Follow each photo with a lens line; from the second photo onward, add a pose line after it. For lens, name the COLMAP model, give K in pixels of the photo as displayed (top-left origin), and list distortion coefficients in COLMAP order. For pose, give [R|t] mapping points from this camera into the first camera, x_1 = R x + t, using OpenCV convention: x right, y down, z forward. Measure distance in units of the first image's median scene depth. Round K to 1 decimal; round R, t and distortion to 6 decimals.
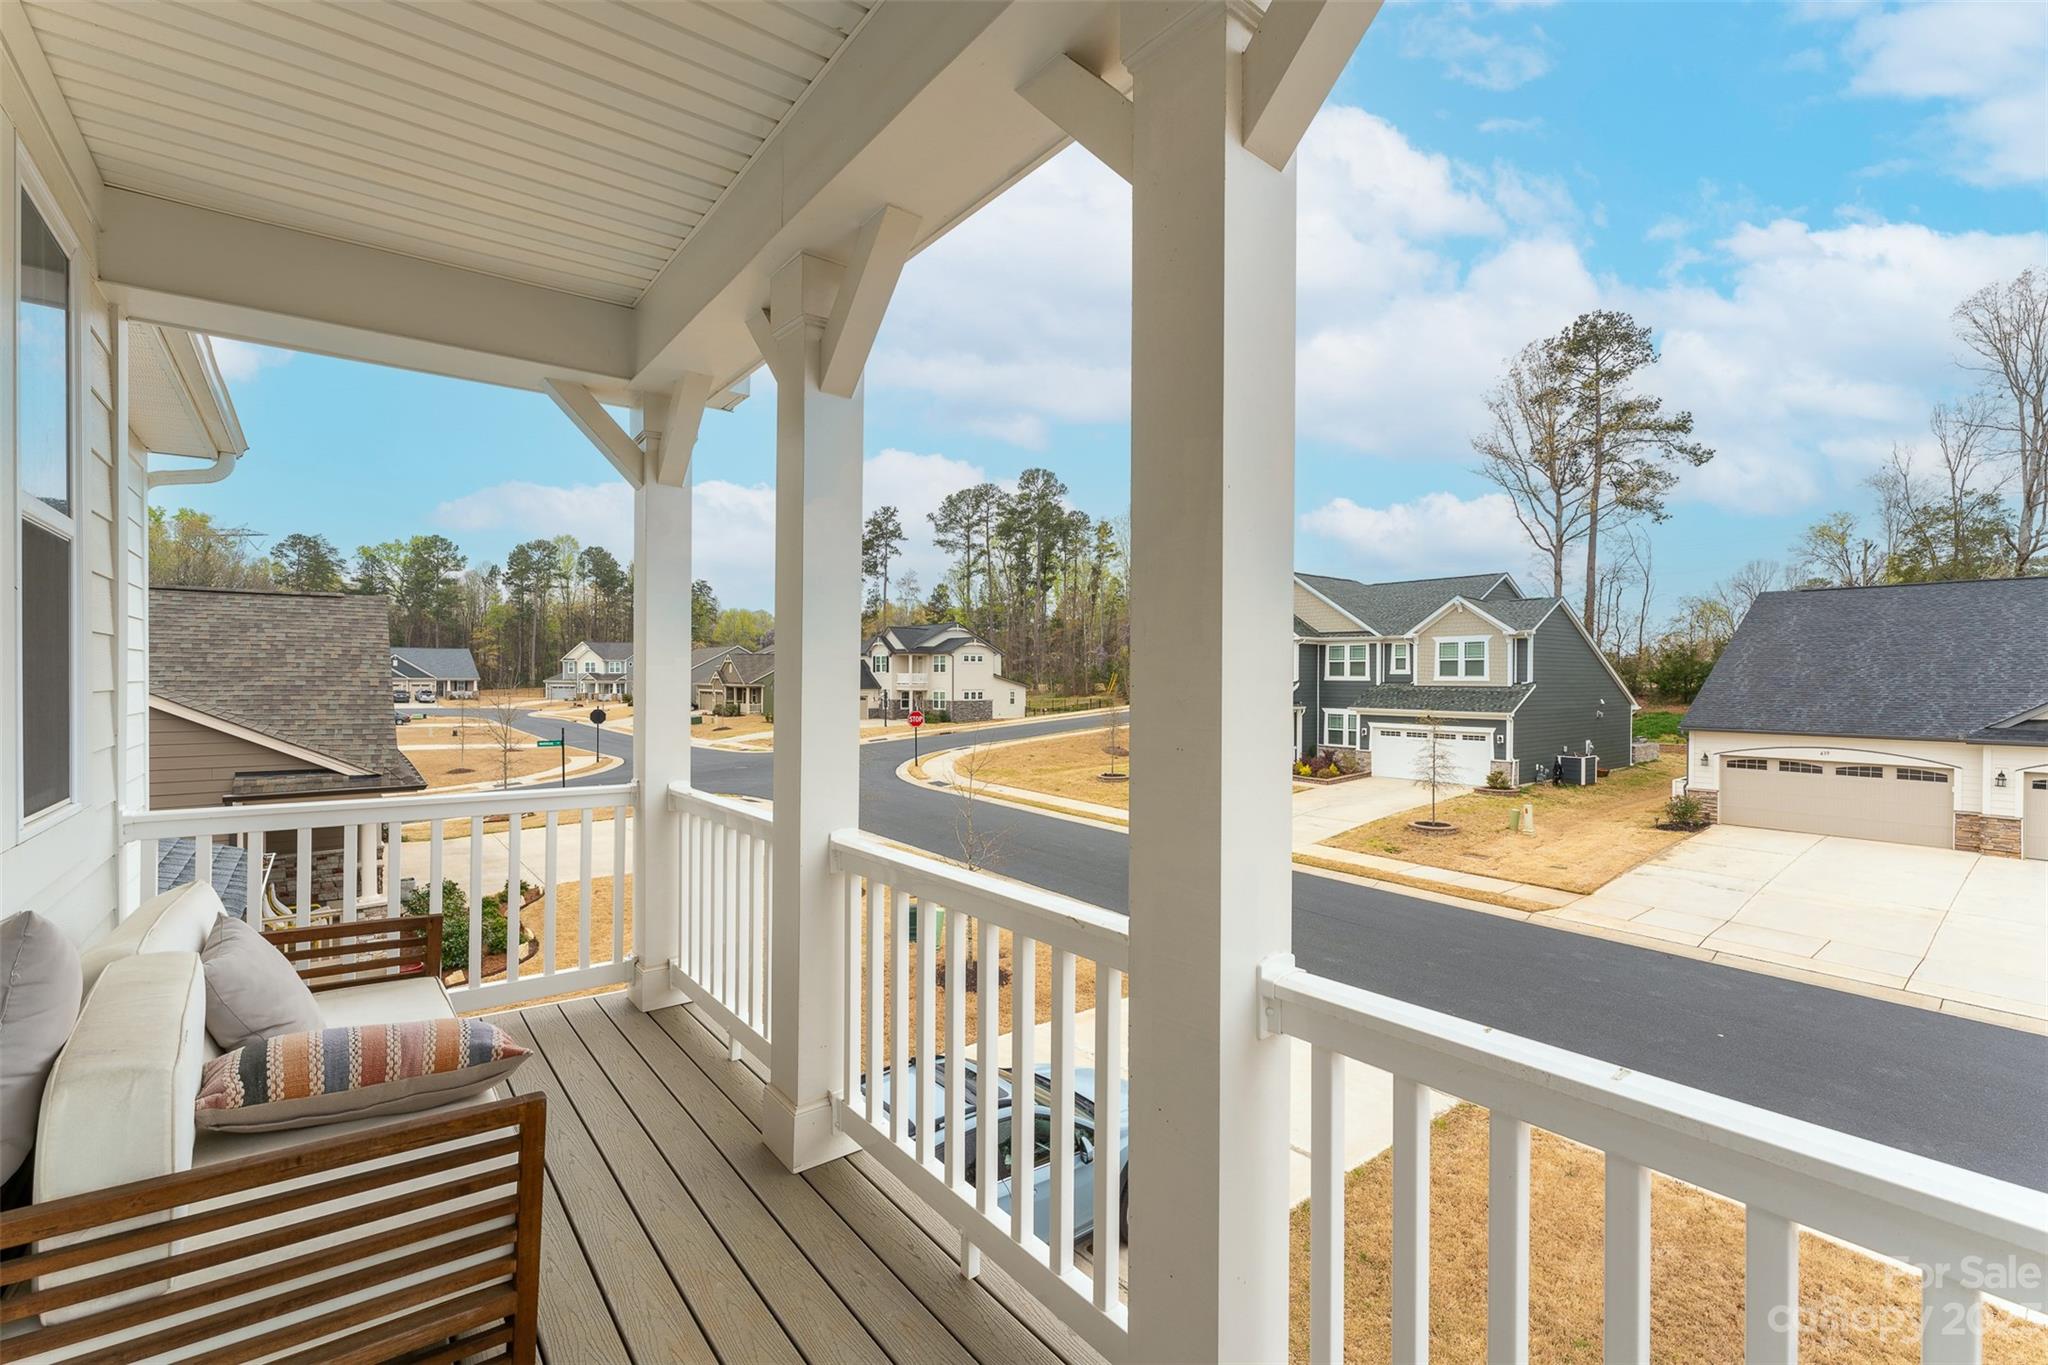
lens RADIAL K [[903.8, 0, 1029.7], [0, 903.8, 682.8], [0, 0, 1]] dist [-0.012129, -0.000269]
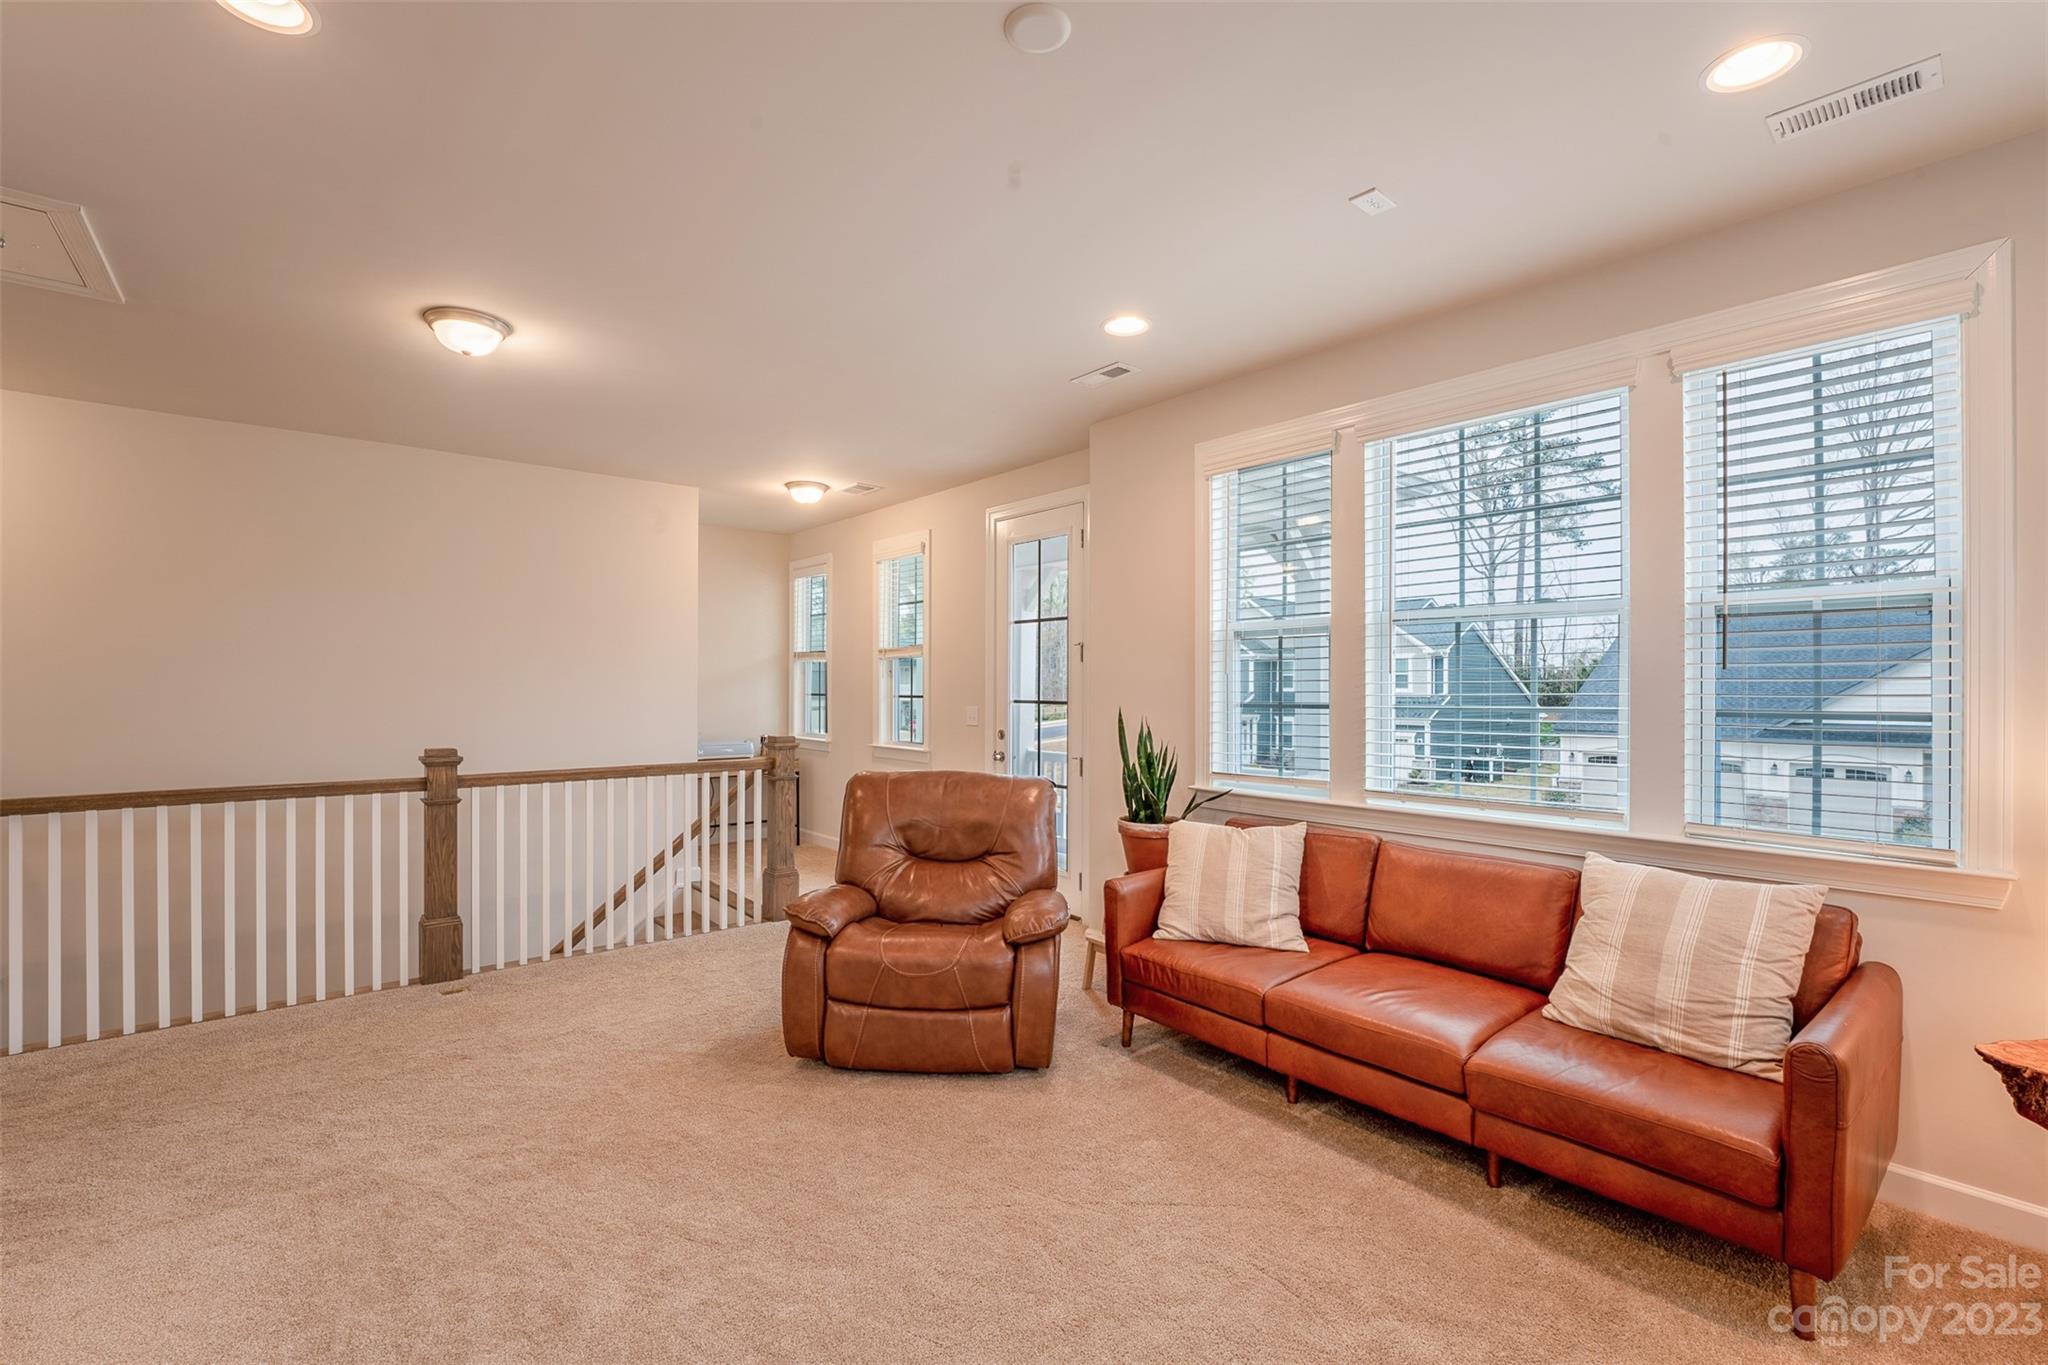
lens RADIAL K [[903.8, 0, 1015.7], [0, 903.8, 692.6], [0, 0, 1]] dist [-0.012129, -0.000269]
pose [[0.999898, -0.005827, 0.013064, -0.025364], [0.005809, 0.999982, 0.001417, -0.006700], [-0.013072, -0.001341, 0.999914, -0.173797]]
